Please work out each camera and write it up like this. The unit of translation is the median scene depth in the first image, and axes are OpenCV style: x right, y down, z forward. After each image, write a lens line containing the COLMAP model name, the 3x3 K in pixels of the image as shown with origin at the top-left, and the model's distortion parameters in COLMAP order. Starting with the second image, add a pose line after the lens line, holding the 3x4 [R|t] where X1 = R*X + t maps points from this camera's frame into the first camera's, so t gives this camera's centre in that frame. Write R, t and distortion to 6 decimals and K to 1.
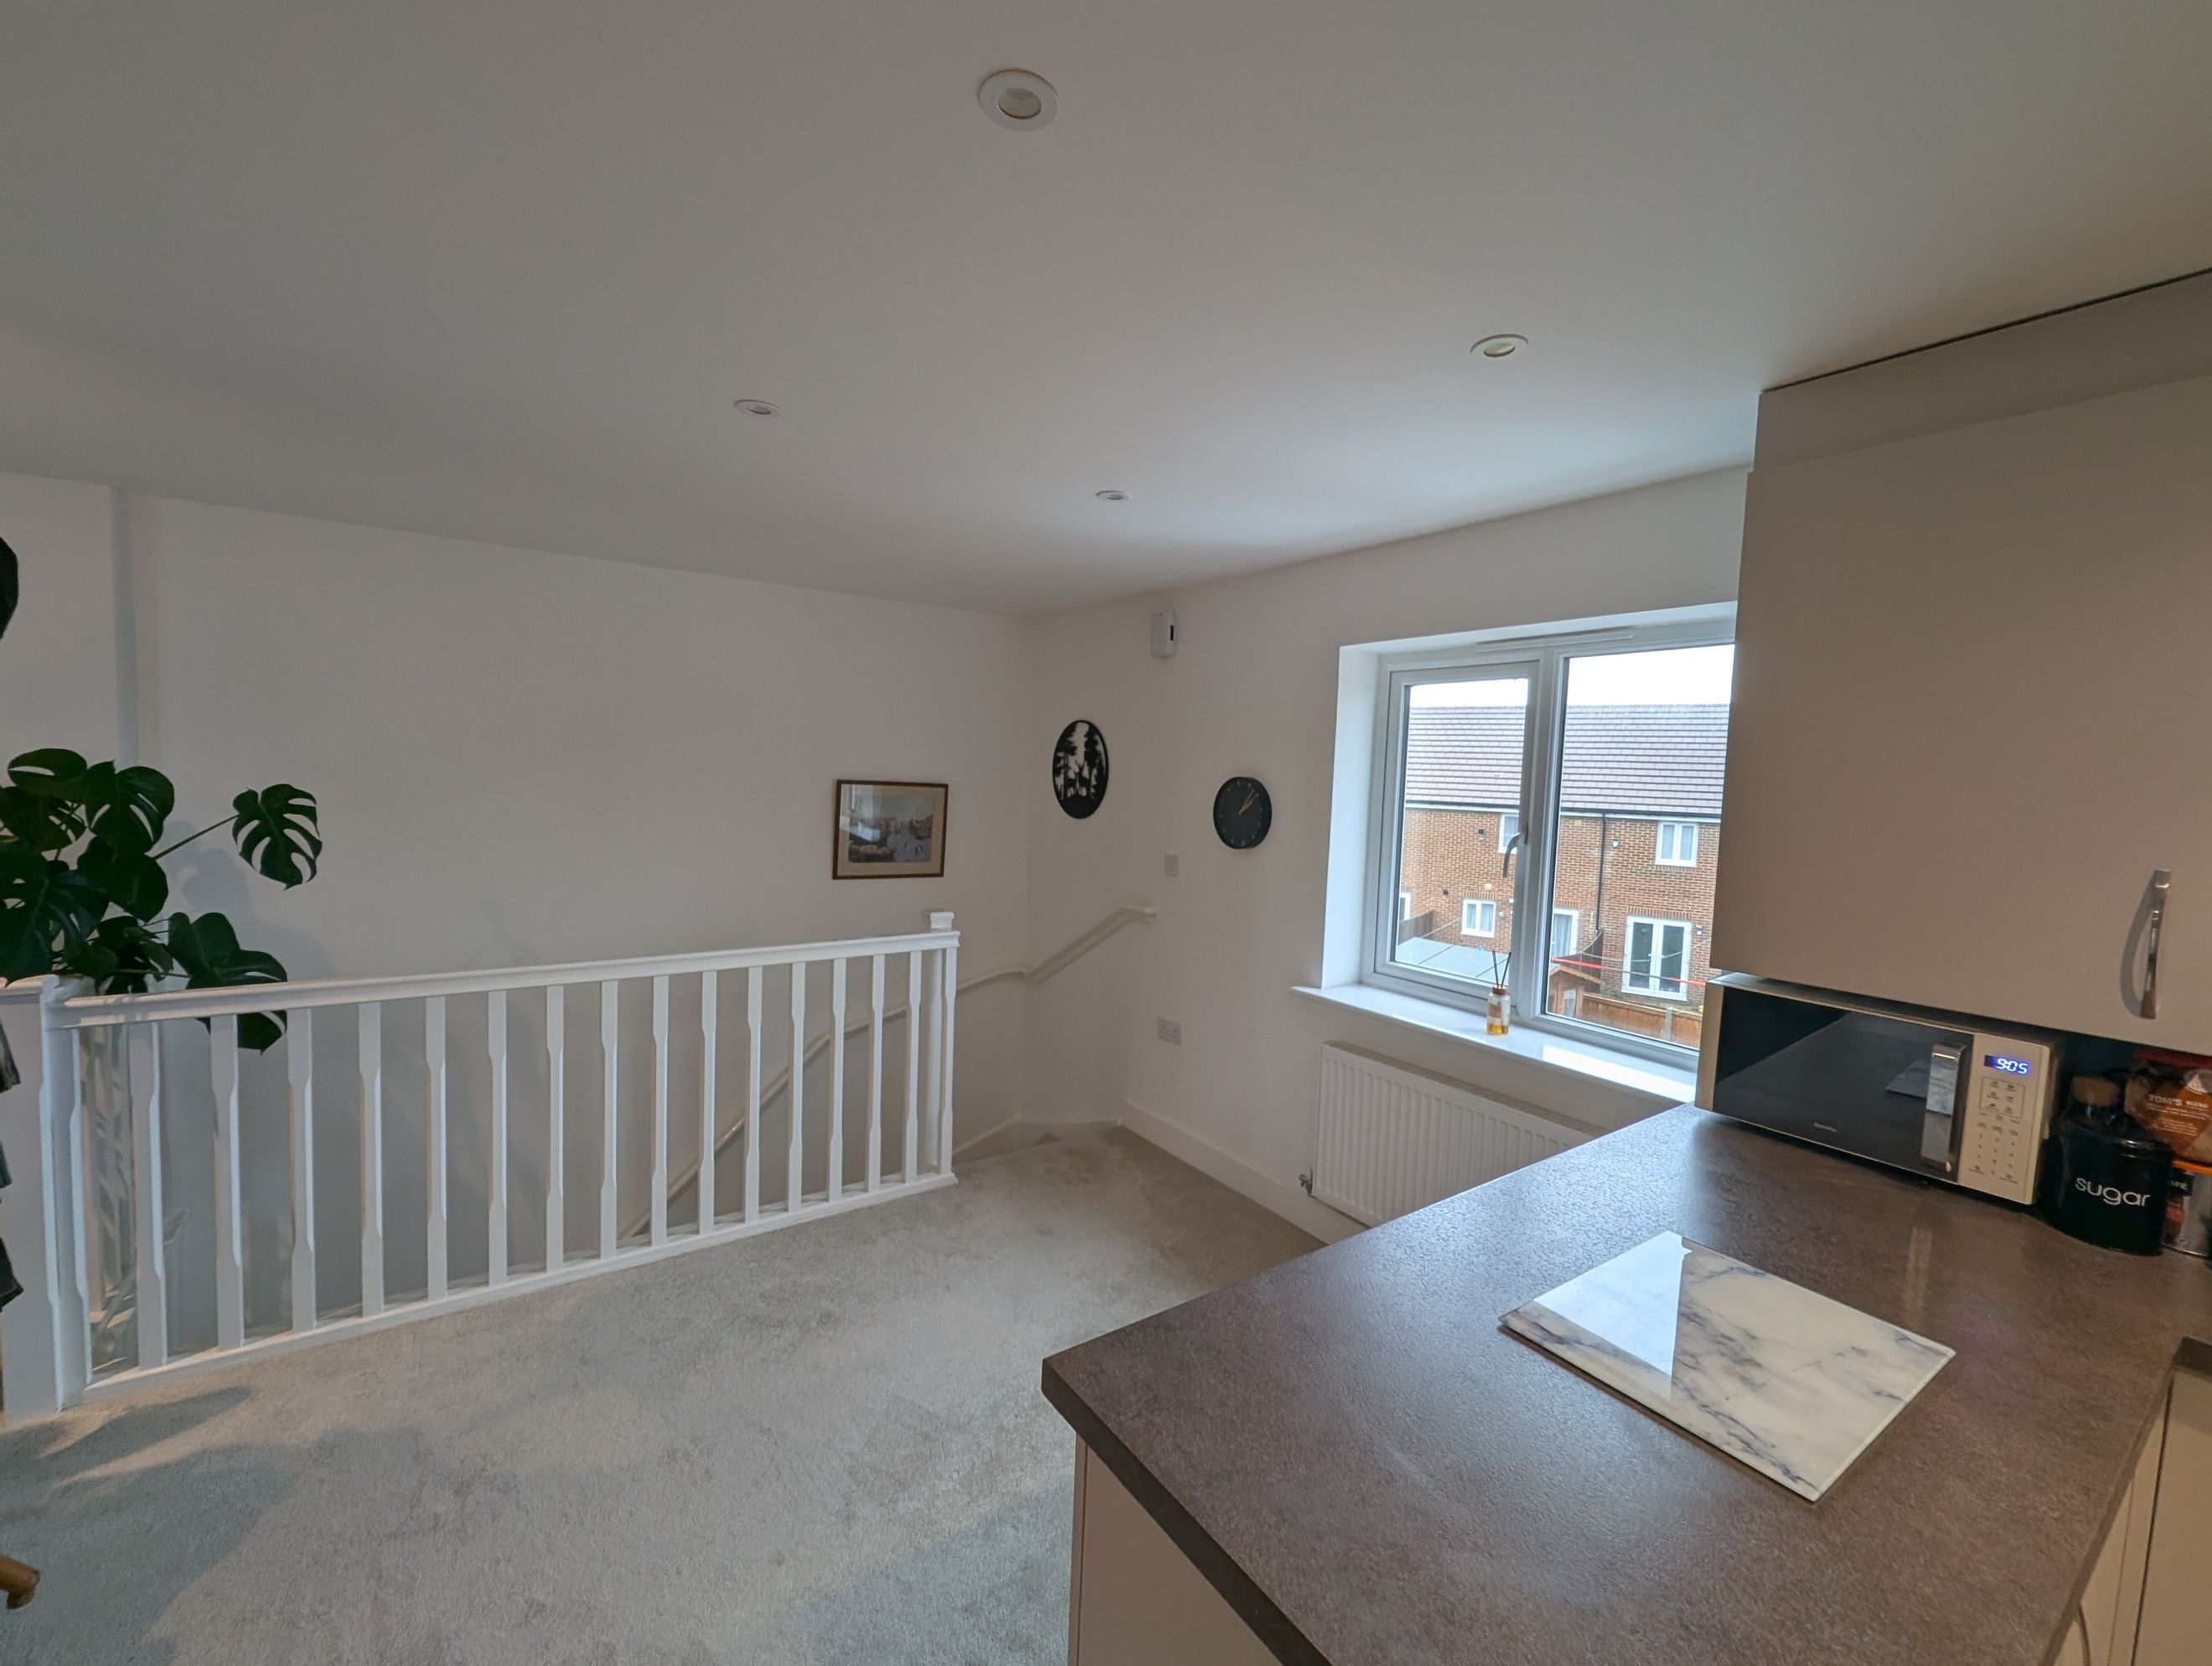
lens RADIAL K [[911.7, 0, 1112.1], [0, 911.7, 822.3], [0, 0, 1]] dist [0.000937, -0.000354]
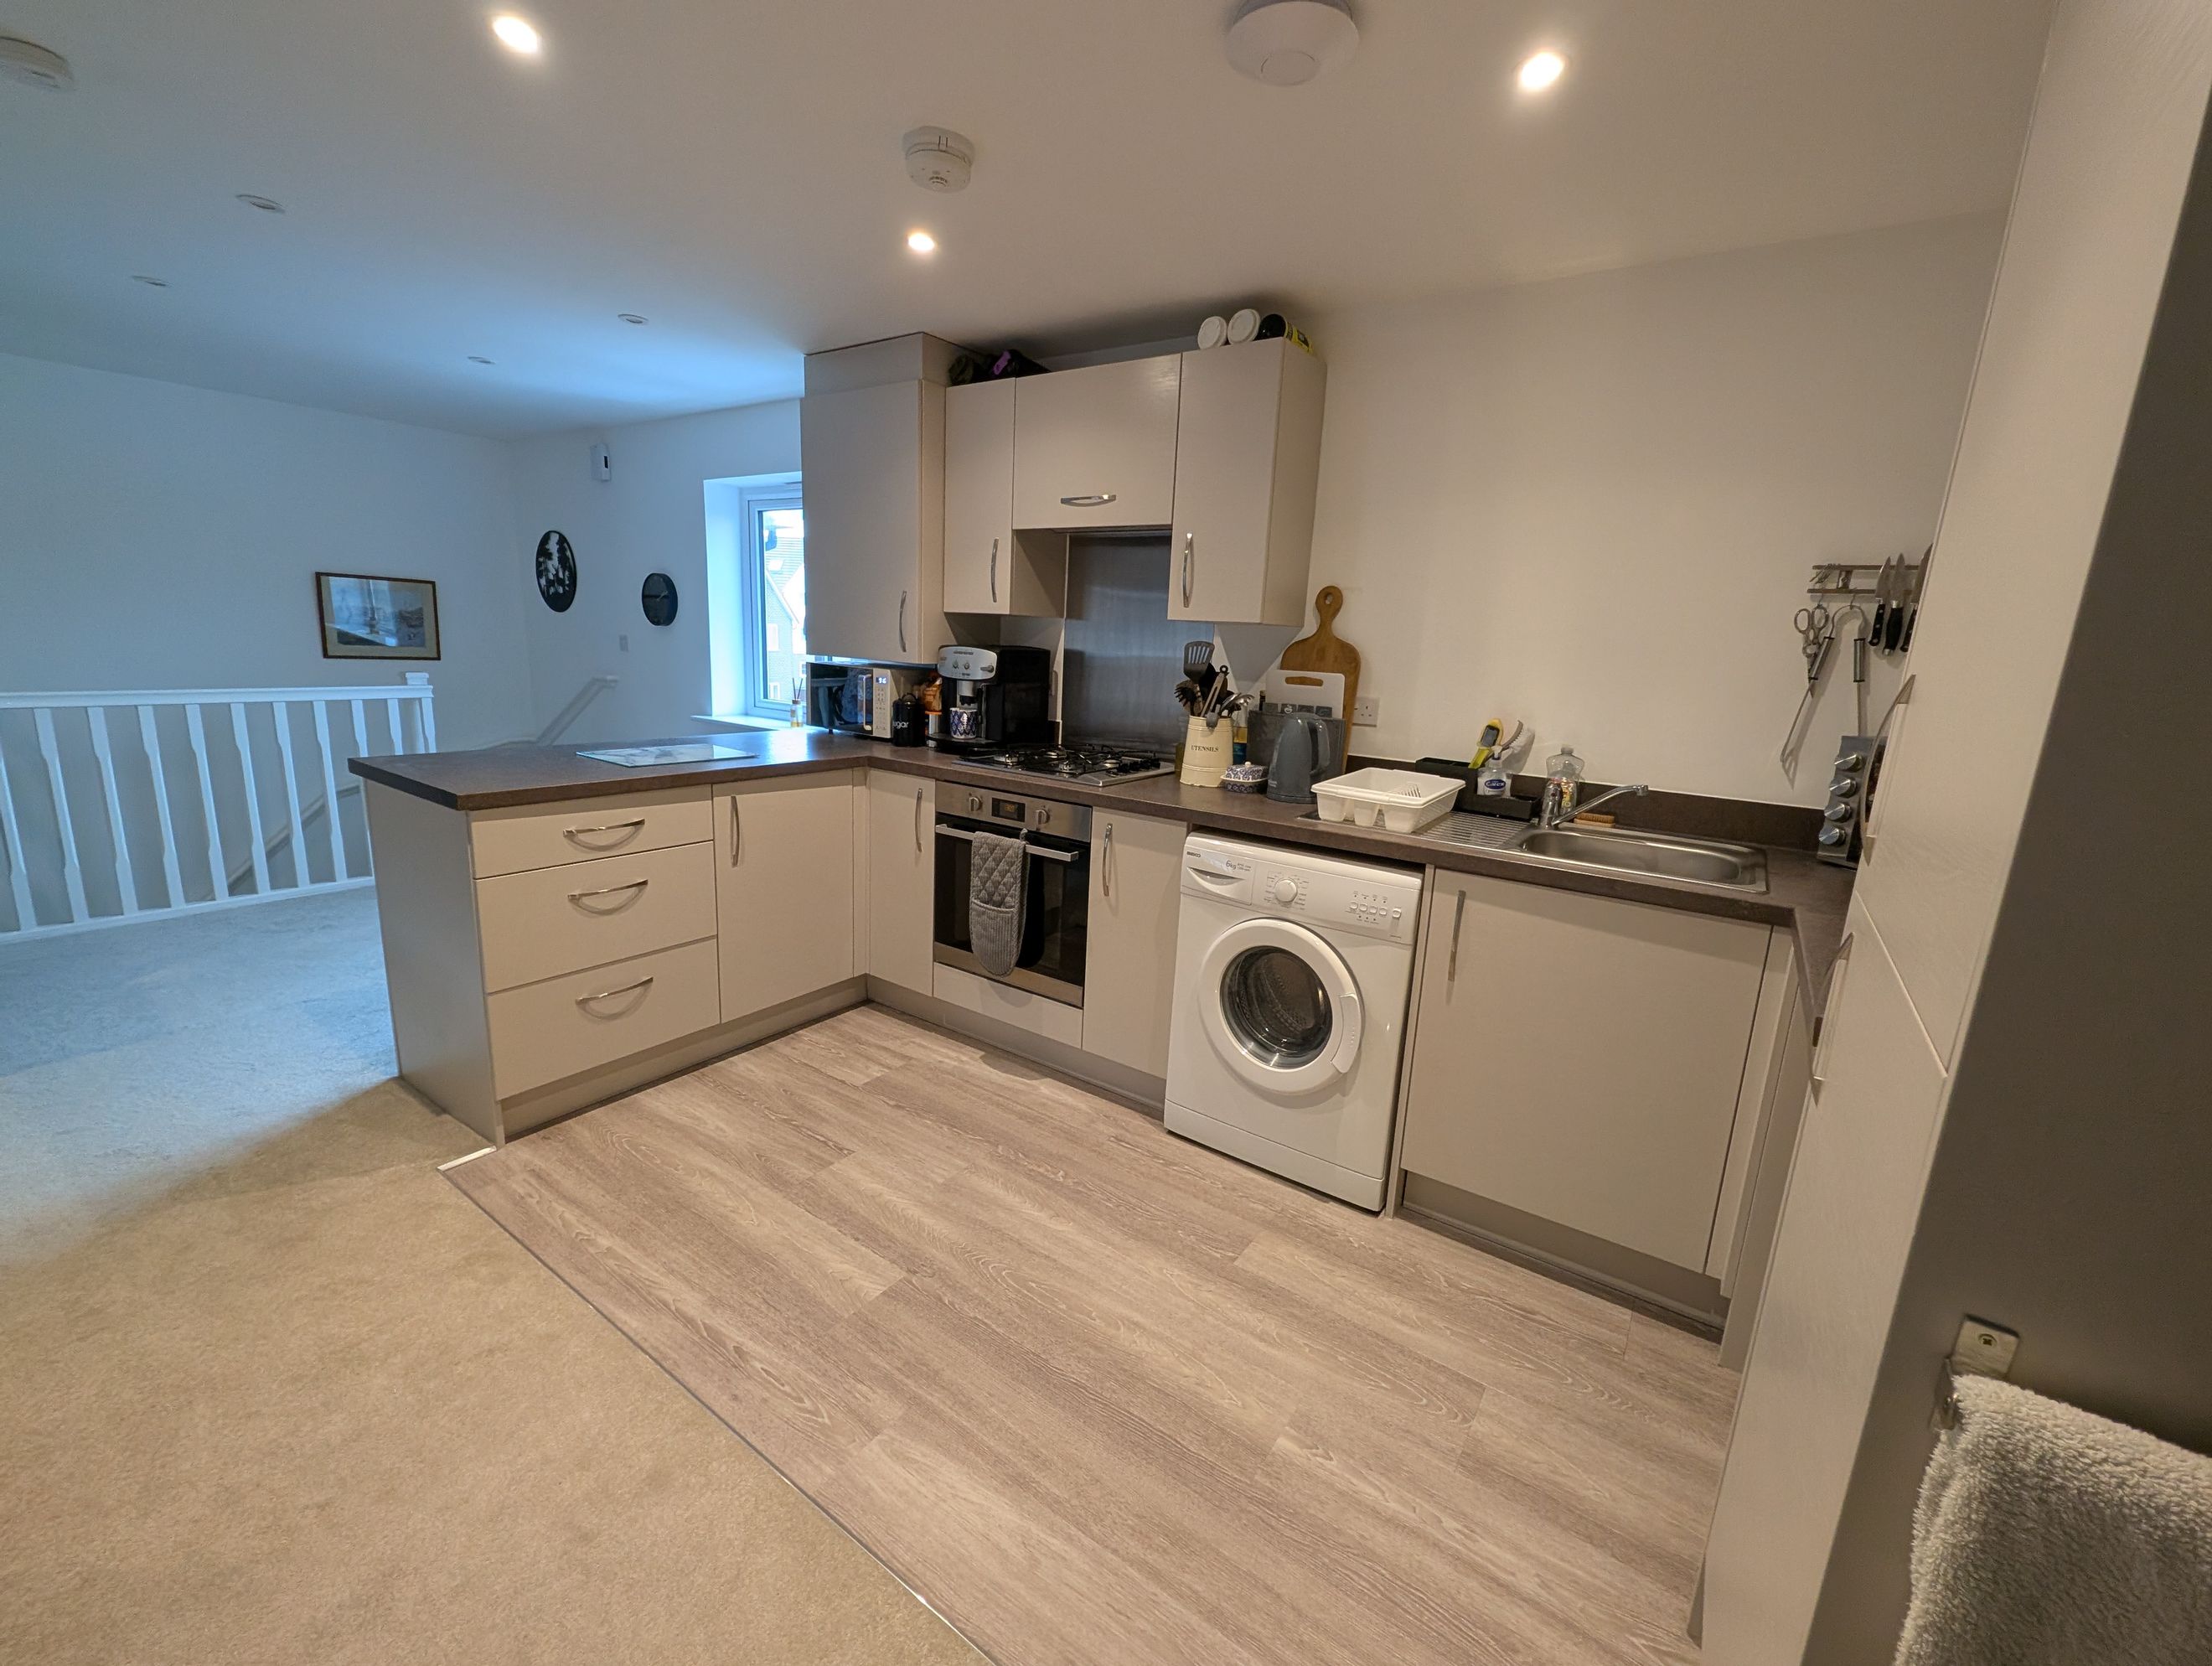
lens RADIAL K [[911.7, 0, 1101.3], [0, 911.7, 820.2], [0, 0, 1]] dist [0.000937, -0.000354]
pose [[0.941122, -0.057952, 0.333063, 0.265158], [0.003973, 0.987026, 0.160513, 0.092250], [-0.338043, -0.149739, 0.929142, -0.534105]]
